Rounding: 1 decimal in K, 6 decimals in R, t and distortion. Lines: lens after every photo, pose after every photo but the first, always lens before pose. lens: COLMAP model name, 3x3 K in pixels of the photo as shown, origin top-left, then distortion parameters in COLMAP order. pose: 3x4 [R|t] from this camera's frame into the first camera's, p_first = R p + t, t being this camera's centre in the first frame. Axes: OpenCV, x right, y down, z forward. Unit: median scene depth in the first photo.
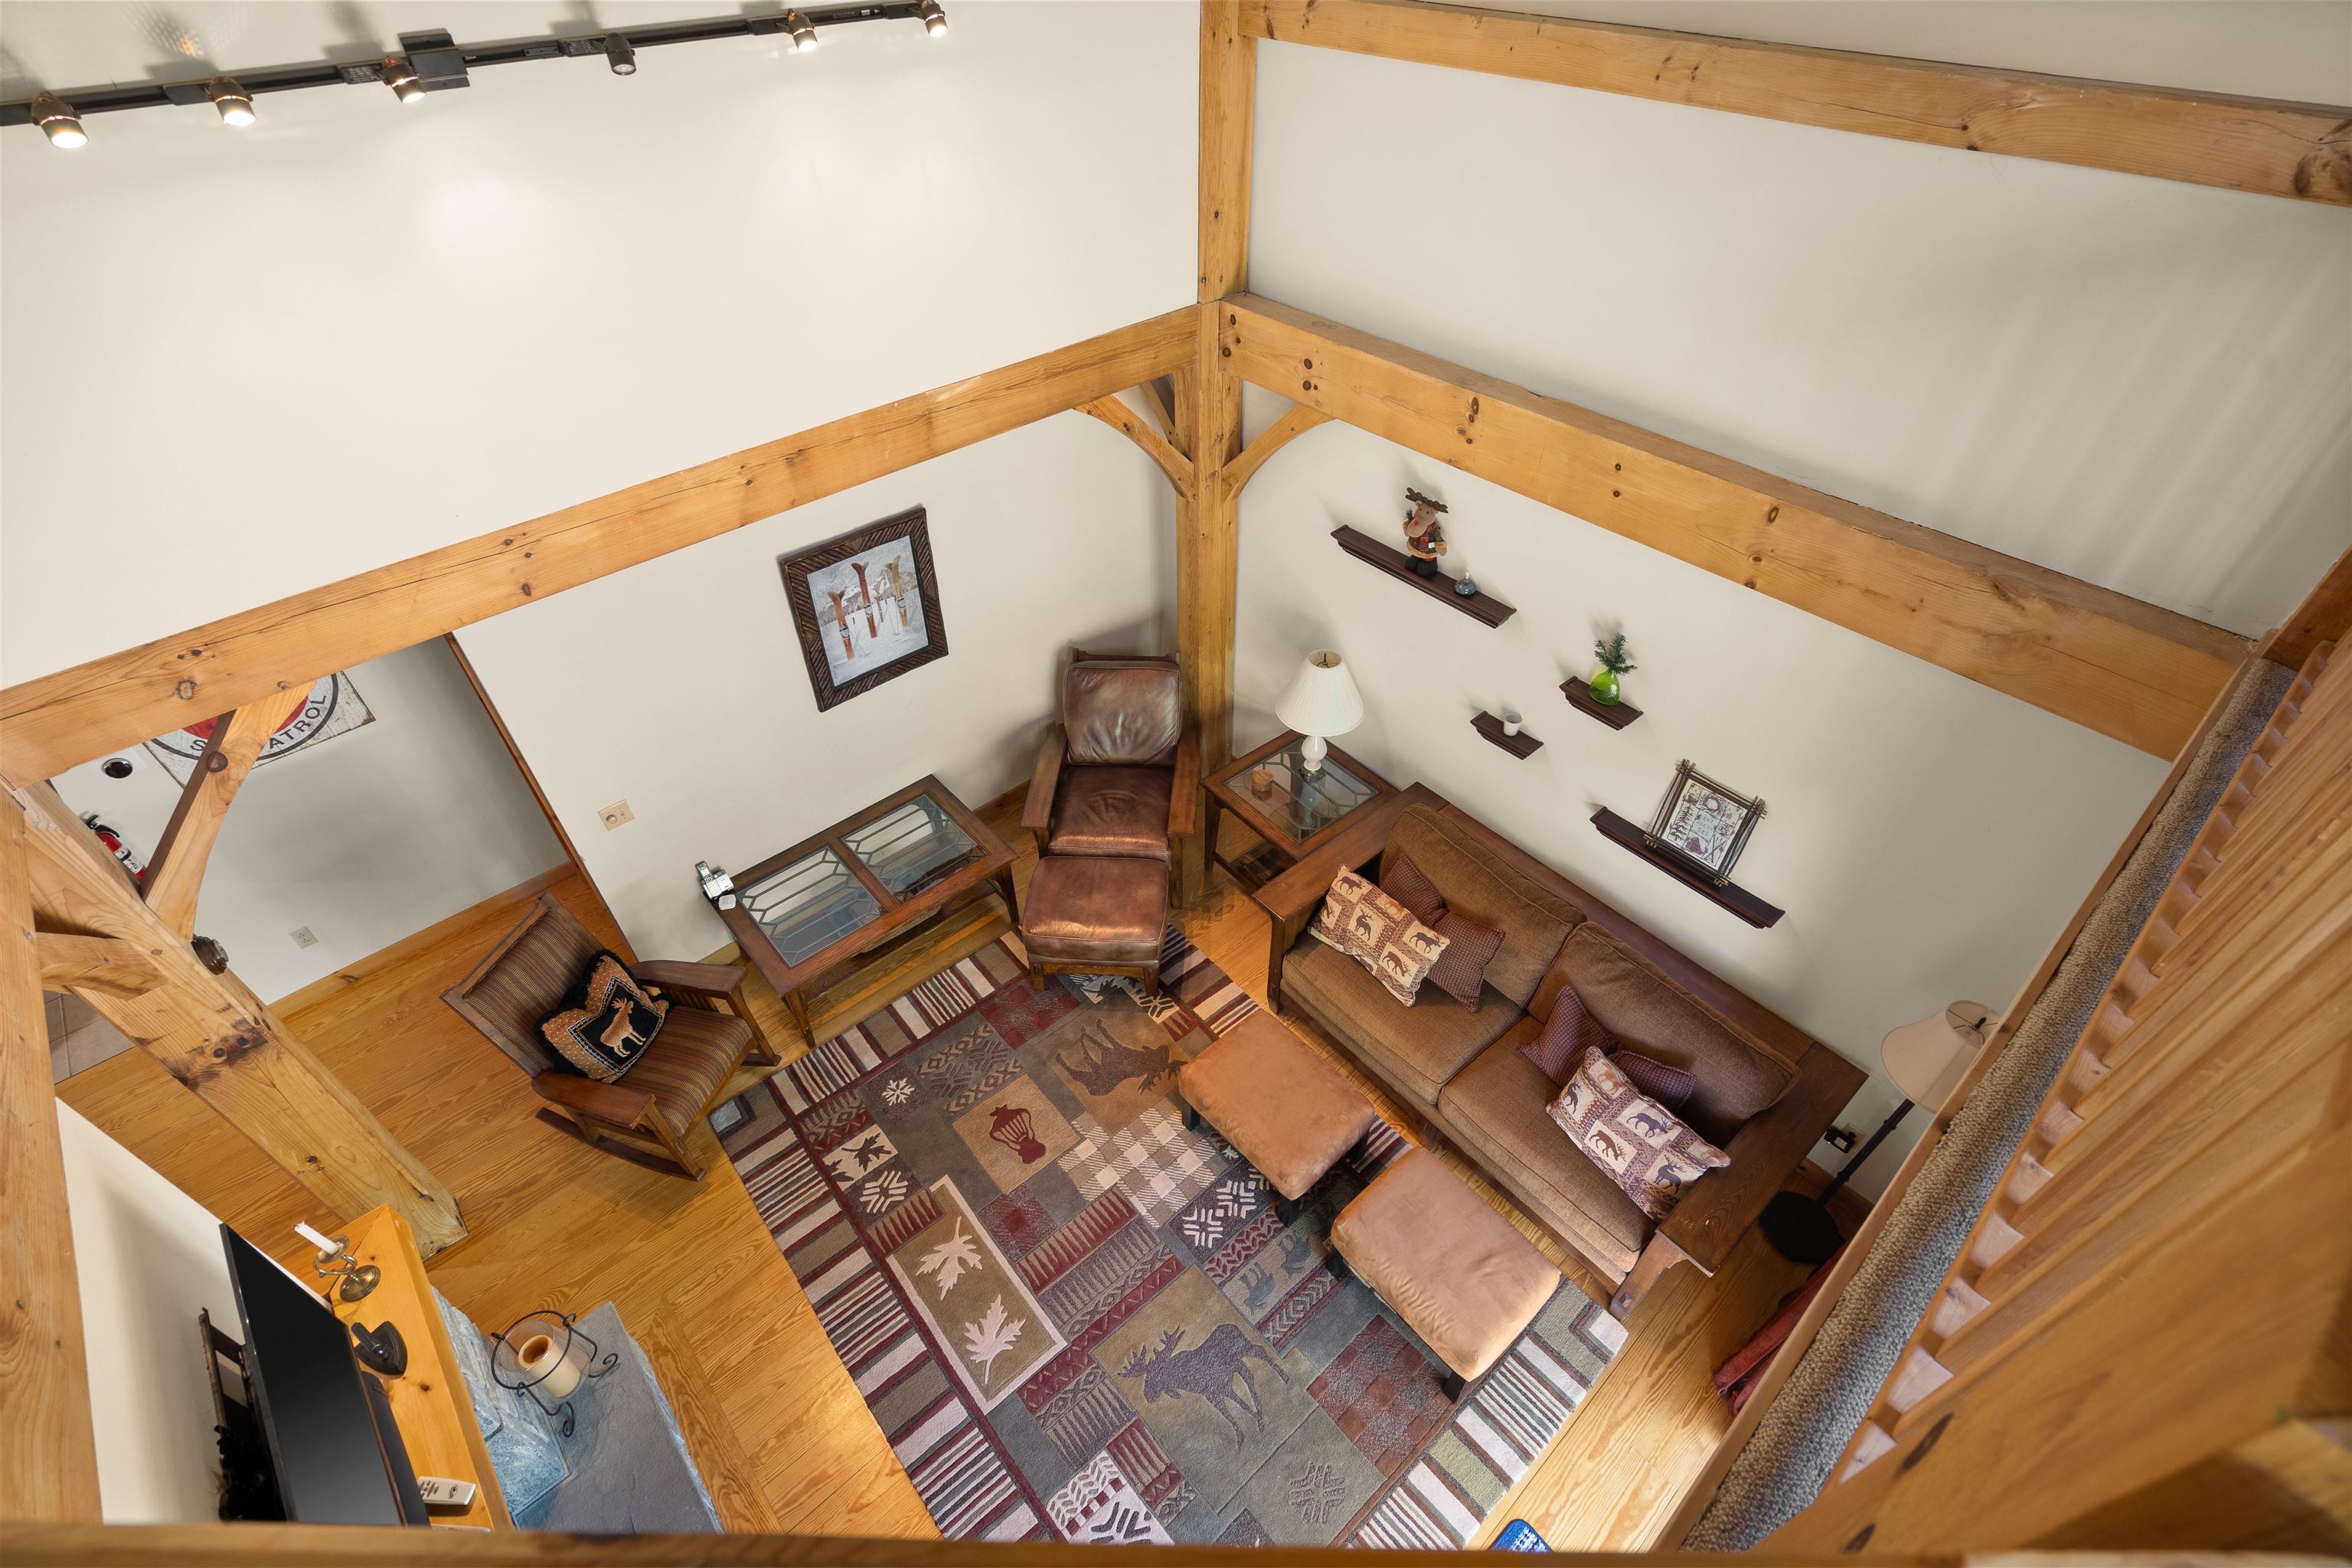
lens RADIAL K [[1061.9, 0, 1176.0], [0, 1061.9, 784.0], [0, 0, 1]] dist [-0.001466, -0.000428]
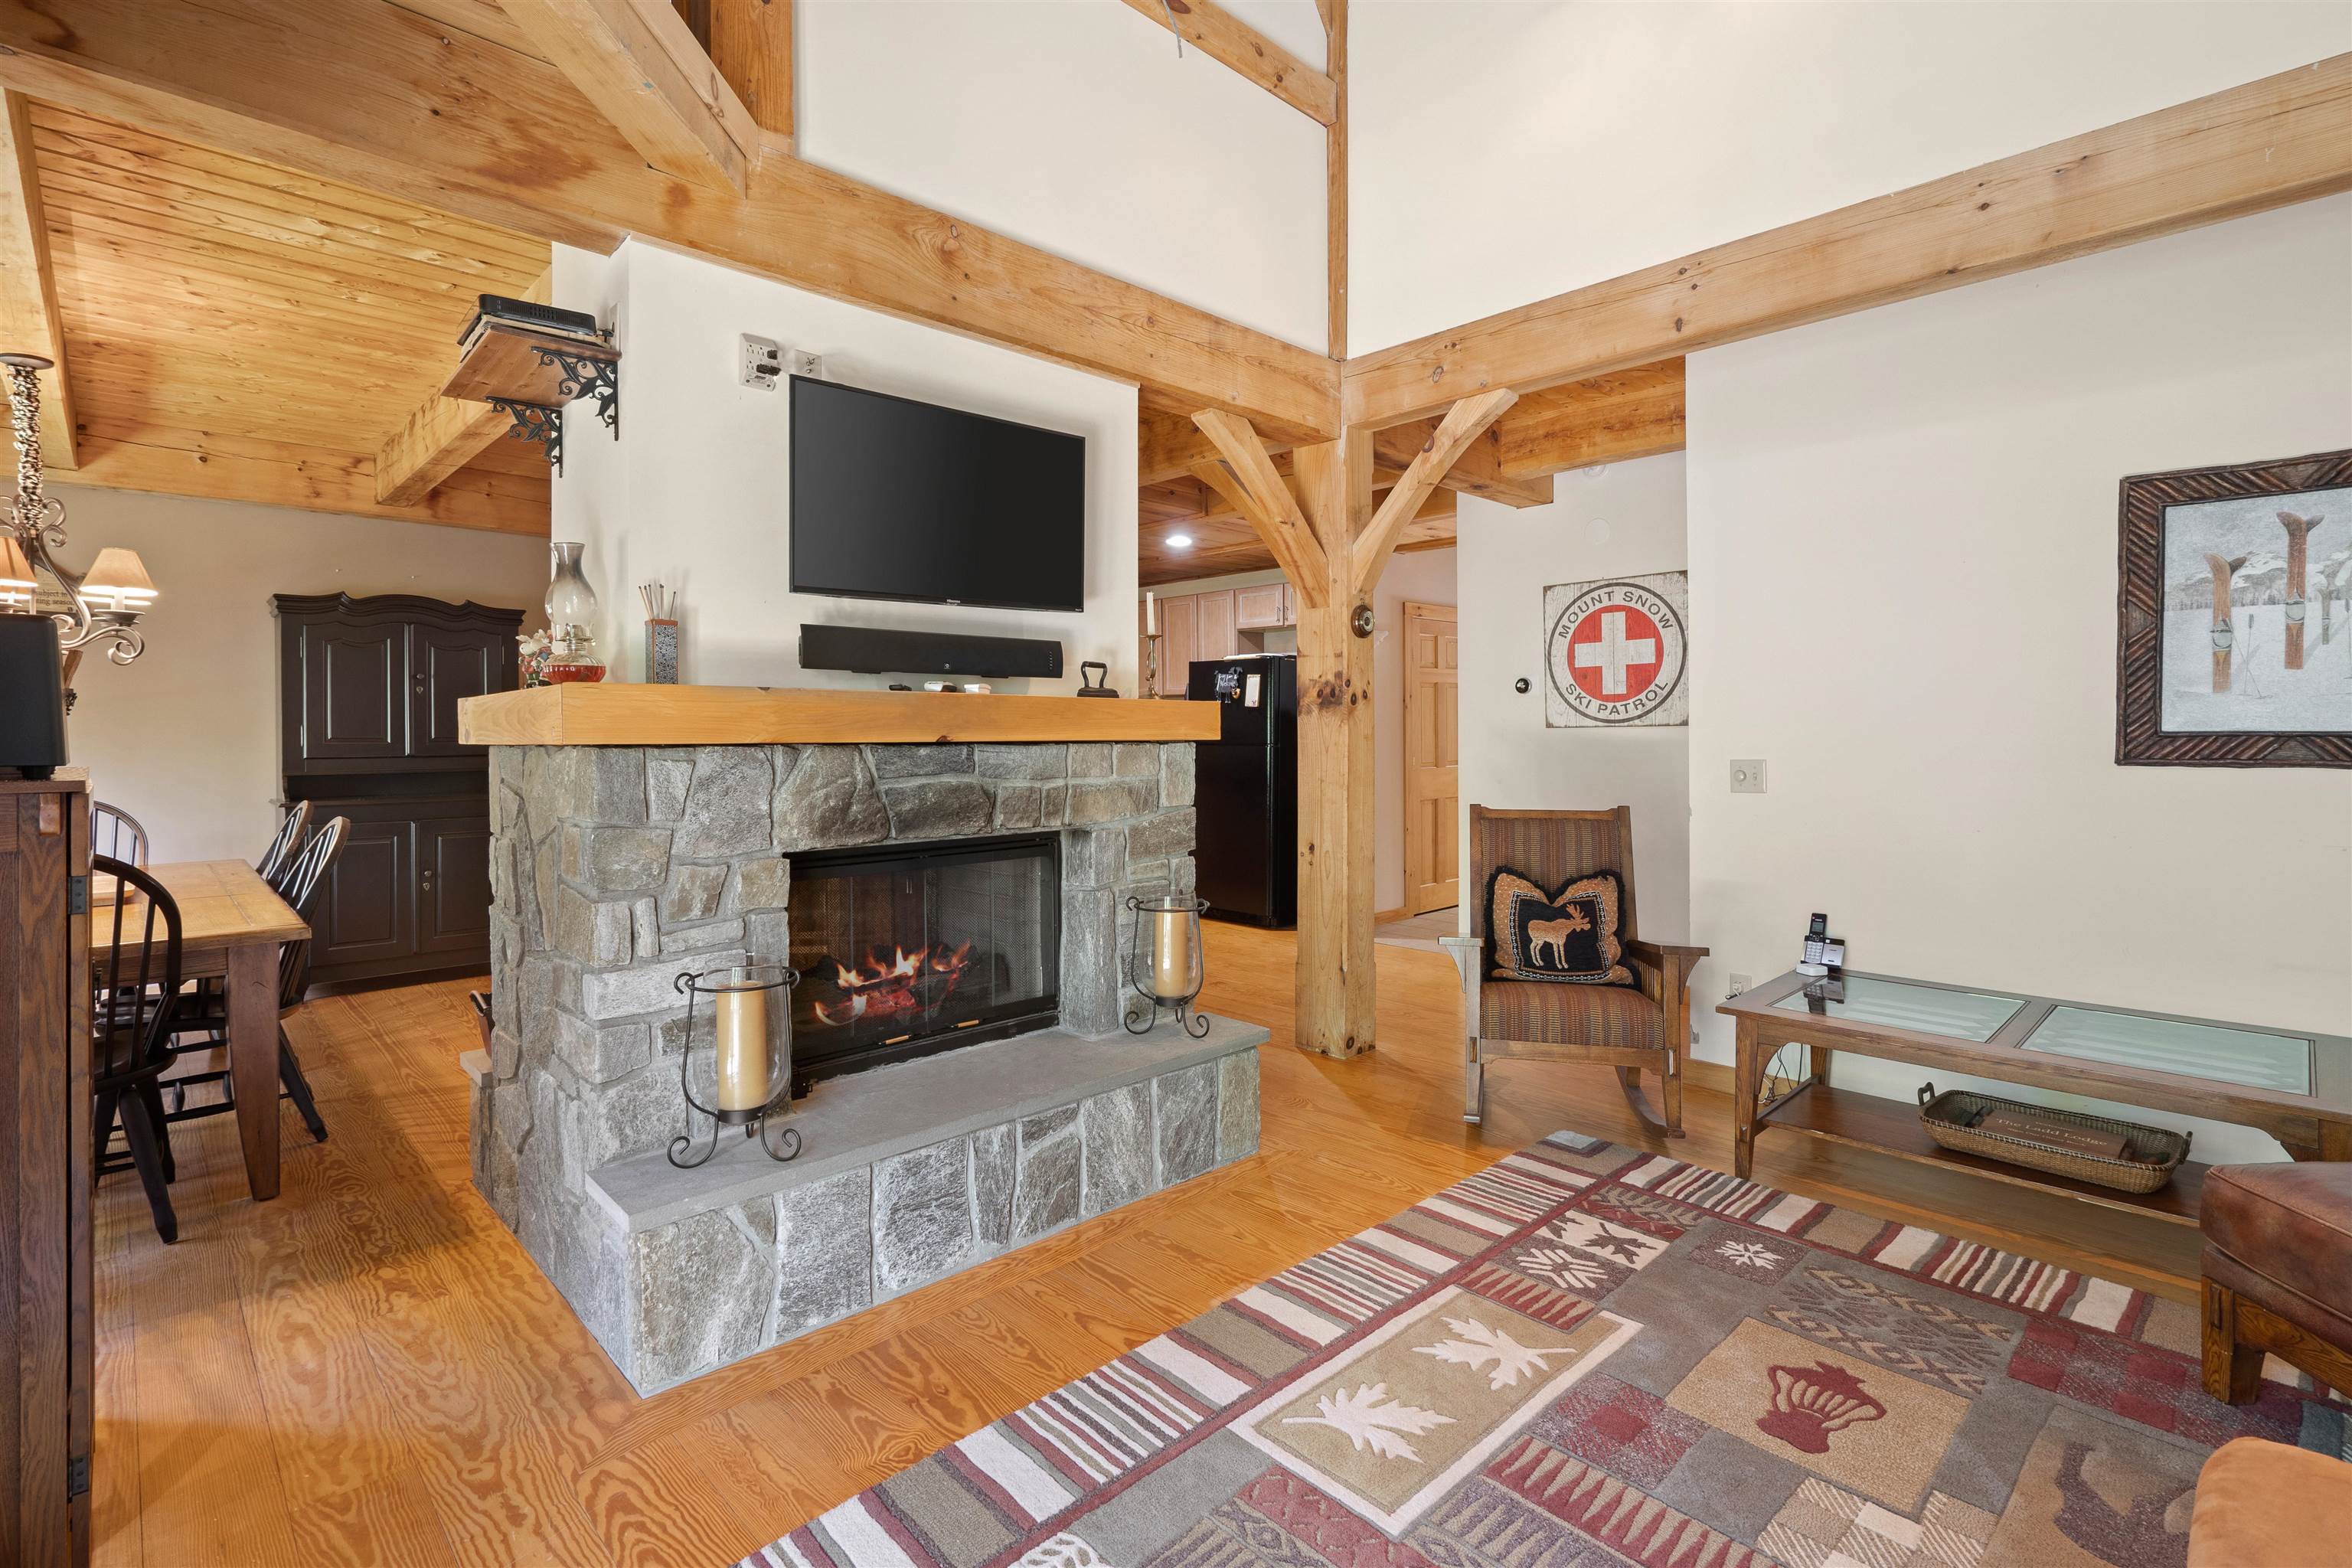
lens RADIAL K [[1090.9, 0, 1163.3], [0, 1090.9, 716.5], [0, 0, 1]] dist [0.001615, 0.000522]
pose [[0.041859, 0.001929, -0.999122, 0.293746], [-0.673915, 0.738323, -0.026809, 0.330287], [0.737622, 0.674445, 0.032206, 0.638432]]
